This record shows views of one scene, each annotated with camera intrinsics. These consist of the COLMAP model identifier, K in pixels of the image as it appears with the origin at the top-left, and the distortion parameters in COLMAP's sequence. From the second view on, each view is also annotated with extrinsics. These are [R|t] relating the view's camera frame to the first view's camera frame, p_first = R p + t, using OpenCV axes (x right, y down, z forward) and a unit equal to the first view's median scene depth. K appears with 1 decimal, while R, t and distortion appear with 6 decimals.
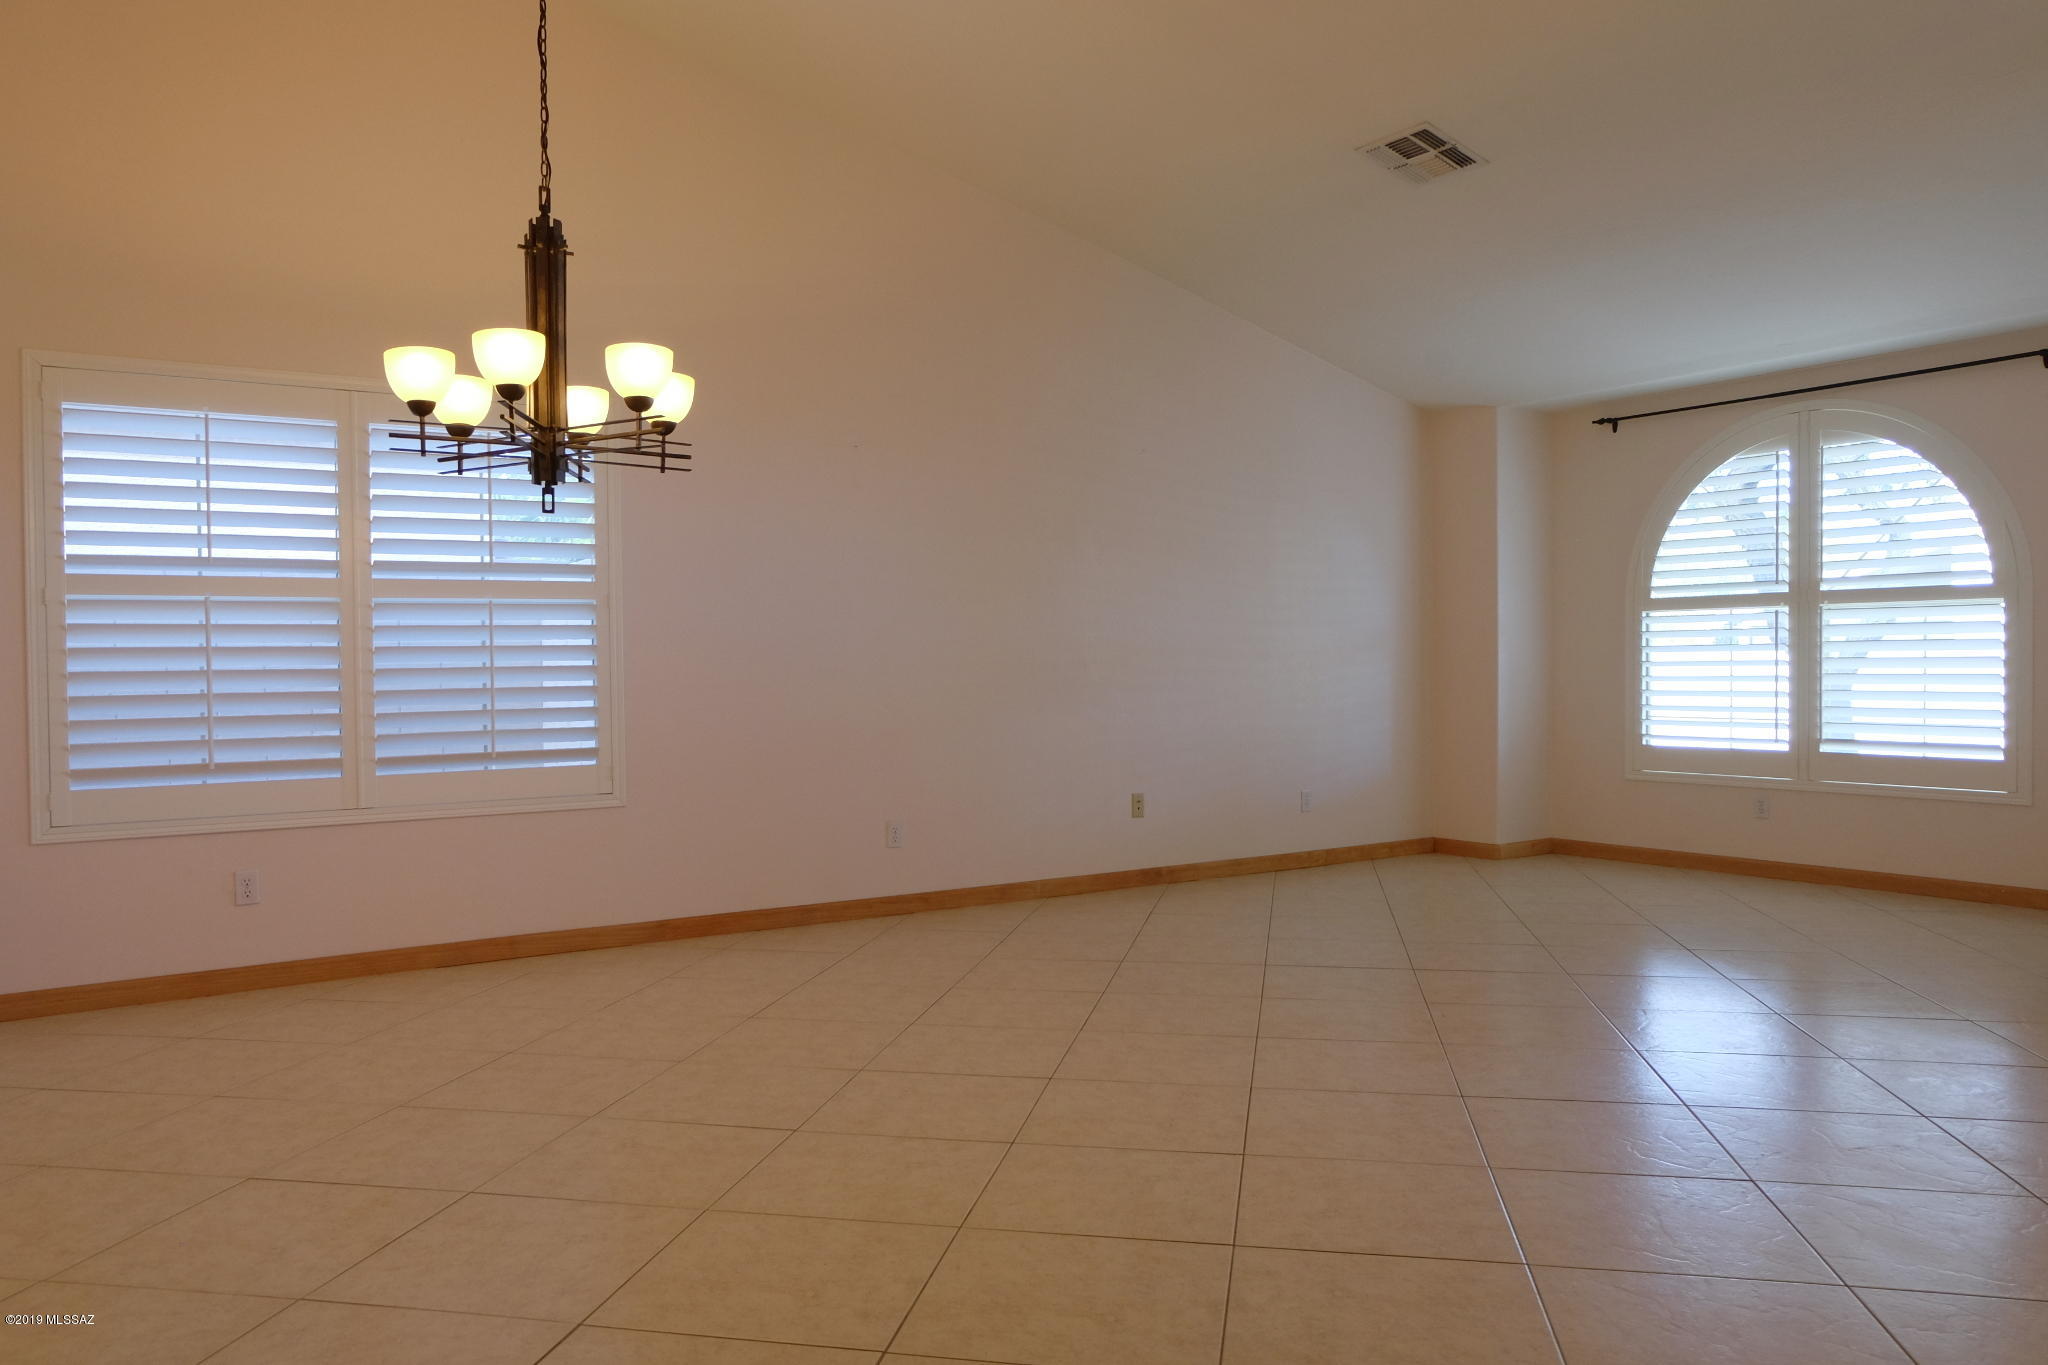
lens RADIAL K [[1507.7, 0, 1024.0], [0, 1507.7, 682.5], [0, 0, 1]] dist [-0.133856, -0.001007]
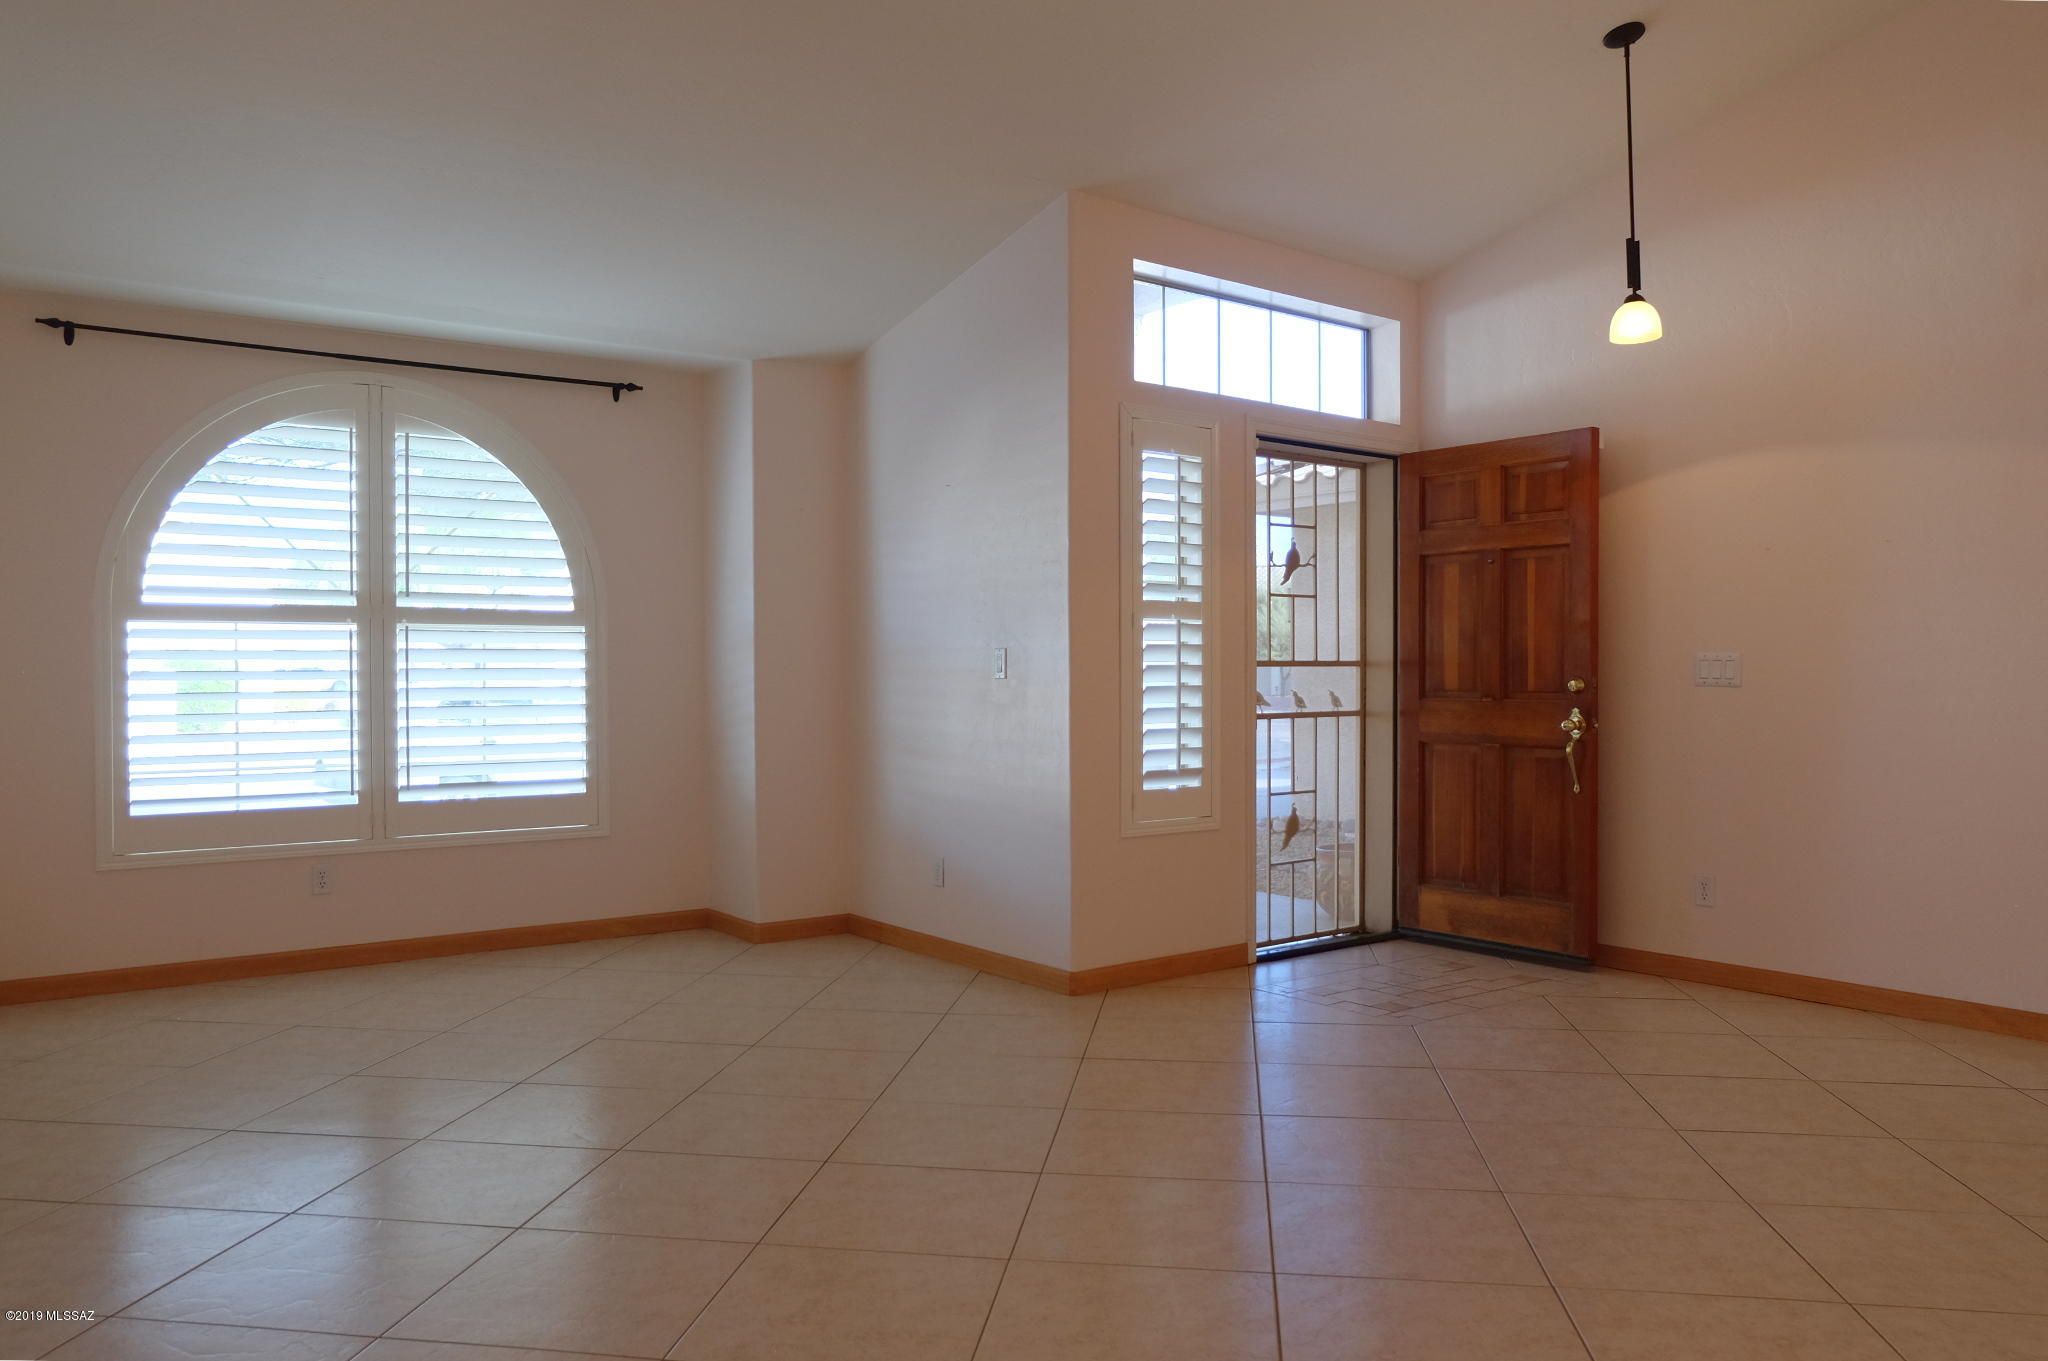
lens RADIAL K [[1485.9, 0, 1024.0], [0, 1485.9, 680.5], [0, 0, 1]] dist [0.002435, 0.000544]
pose [[0.002661, 0.014329, 0.999894, -0.295315], [0.031039, 0.999414, -0.014404, 0.002265], [-0.999515, 0.031074, 0.002215, 0.633107]]
